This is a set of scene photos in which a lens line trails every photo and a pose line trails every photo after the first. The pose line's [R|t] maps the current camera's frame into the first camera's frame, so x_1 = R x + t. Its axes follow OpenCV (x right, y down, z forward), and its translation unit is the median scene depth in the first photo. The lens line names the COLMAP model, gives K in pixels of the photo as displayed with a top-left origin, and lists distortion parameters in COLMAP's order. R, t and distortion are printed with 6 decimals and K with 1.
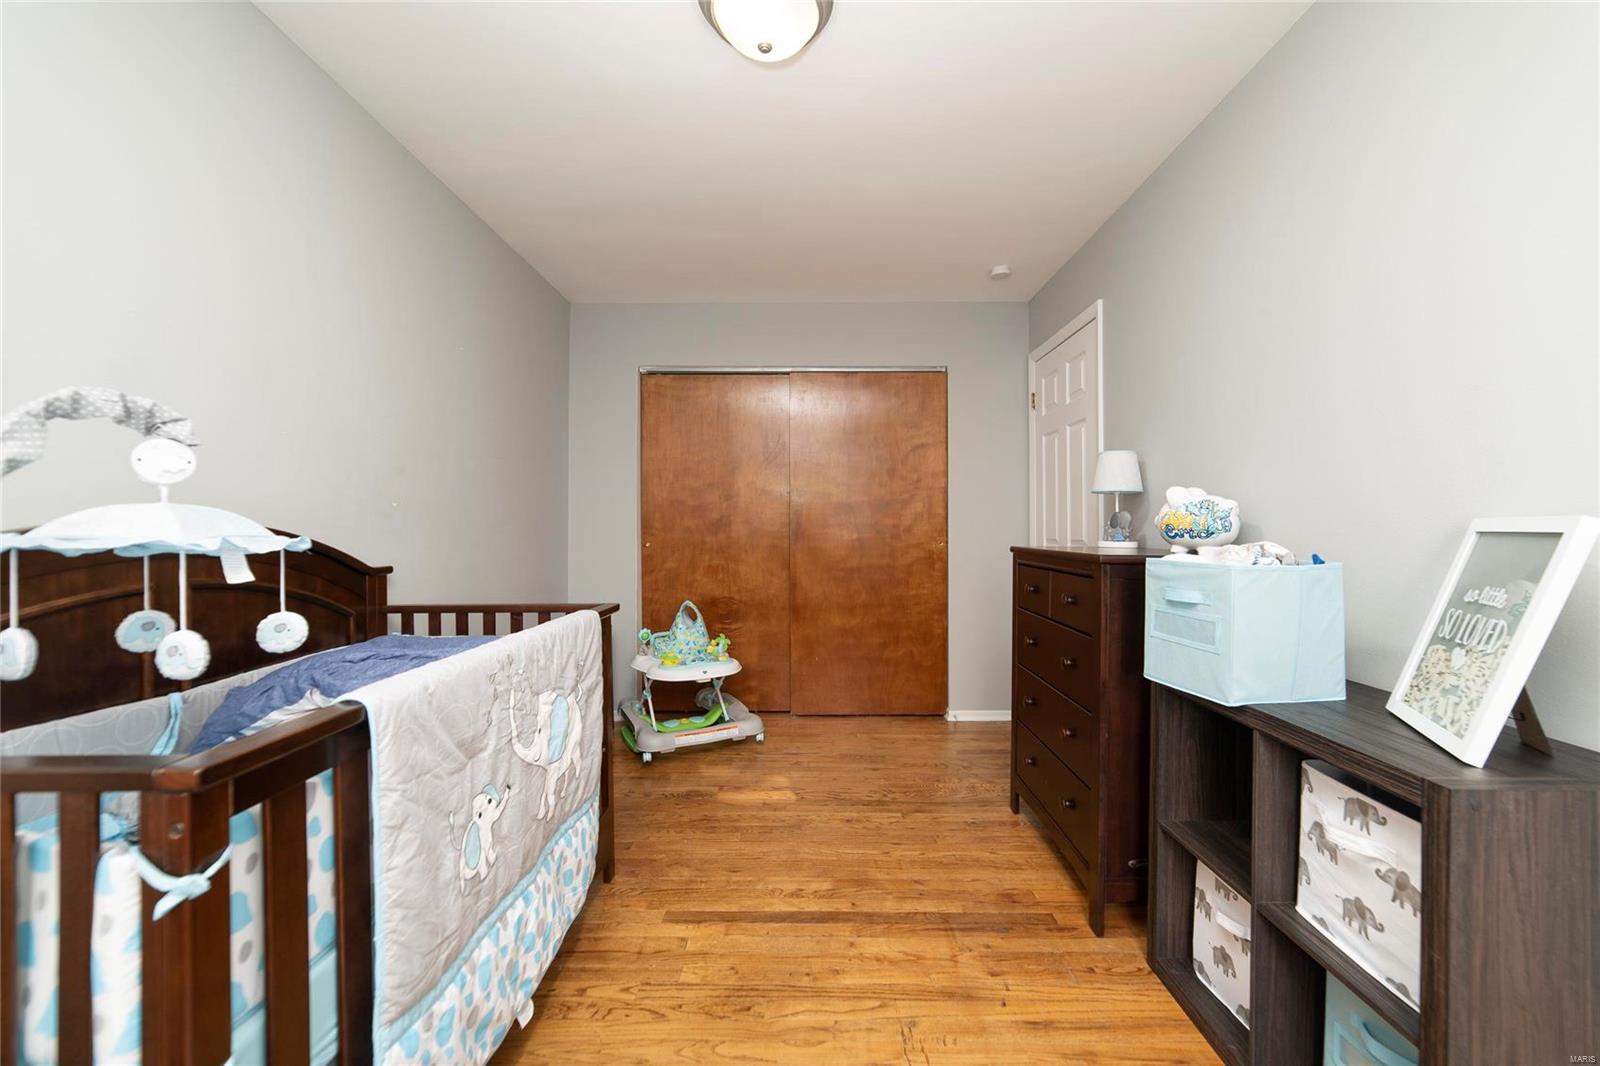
lens RADIAL K [[617.2, 0, 809.3], [0, 617.2, 524.3], [0, 0, 1]] dist [-0.021739, 0.008238]
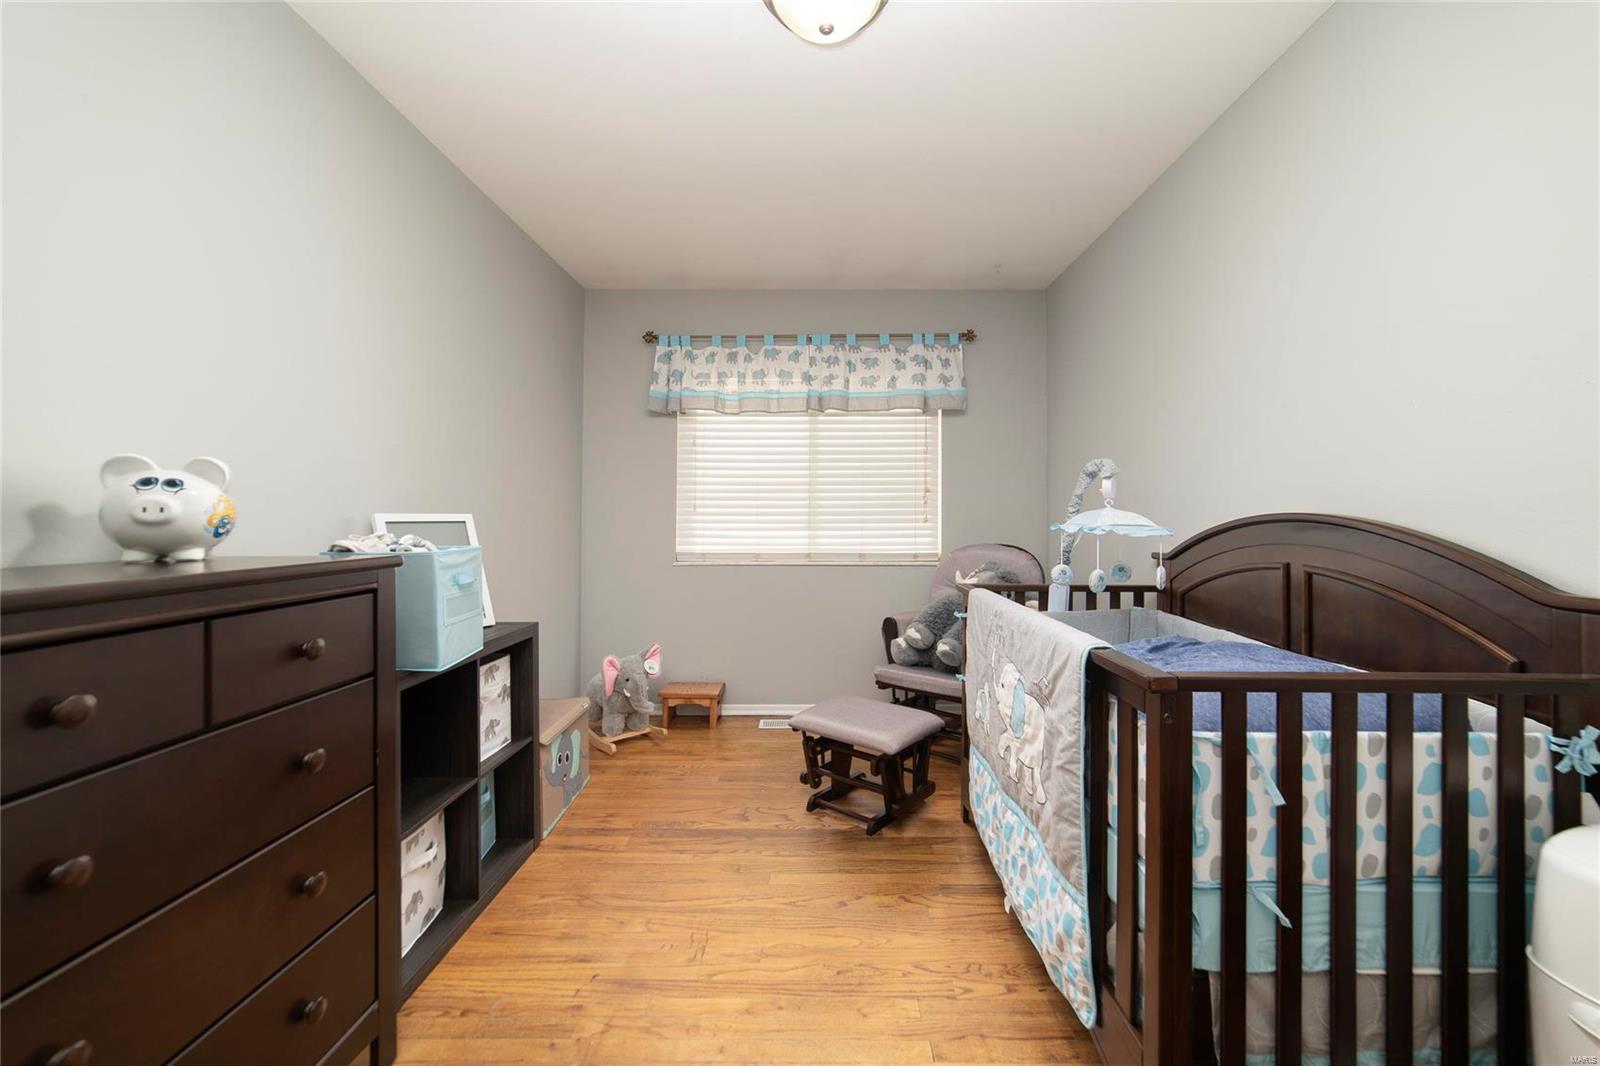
lens RADIAL K [[617.2, 0, 809.3], [0, 617.2, 524.3], [0, 0, 1]] dist [-0.021739, 0.008238]
pose [[-0.999952, 0.001521, 0.009708, -0.057749], [0.001509, 0.999998, -0.001314, 0.013588], [-0.009710, -0.001299, -0.999952, 1.996643]]
